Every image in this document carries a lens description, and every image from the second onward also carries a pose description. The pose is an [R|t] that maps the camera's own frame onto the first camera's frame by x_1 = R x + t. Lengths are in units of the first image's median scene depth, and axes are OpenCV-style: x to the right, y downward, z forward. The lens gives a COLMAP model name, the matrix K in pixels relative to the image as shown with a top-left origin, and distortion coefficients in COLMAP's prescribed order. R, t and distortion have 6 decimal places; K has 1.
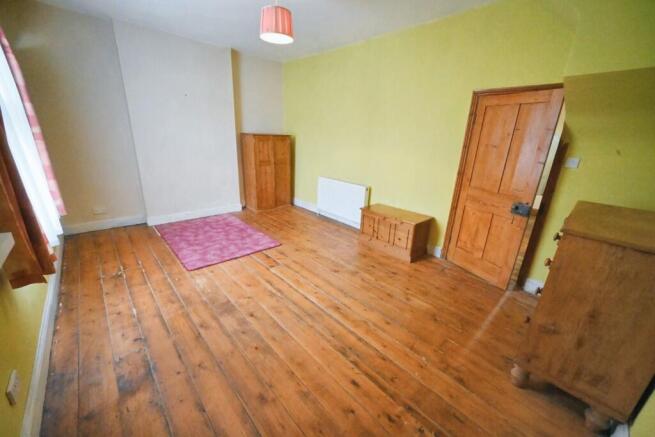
lens RADIAL K [[257.1, 0, 327.3], [0, 257.1, 219.5], [0, 0, 1]] dist [-0.001061, -0.000209]
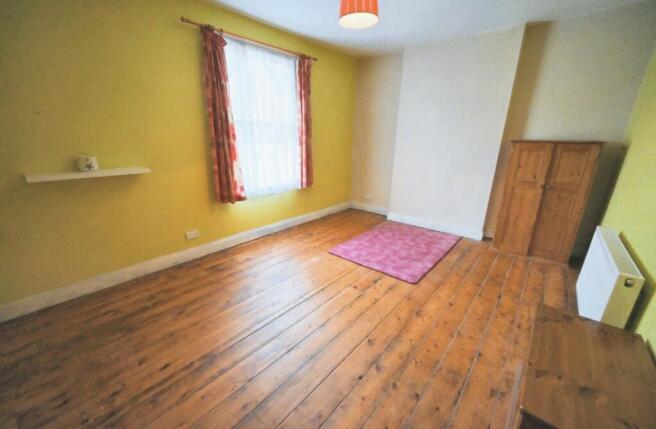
lens RADIAL K [[266.1, 0, 326.4], [0, 266.1, 220.1], [0, 0, 1]] dist [-0.001634, -0.000506]
pose [[0.127262, 0.266105, -0.955506, 0.488805], [-0.318132, 0.923394, 0.214791, -0.162290], [0.939466, 0.276643, 0.202169, 0.563667]]
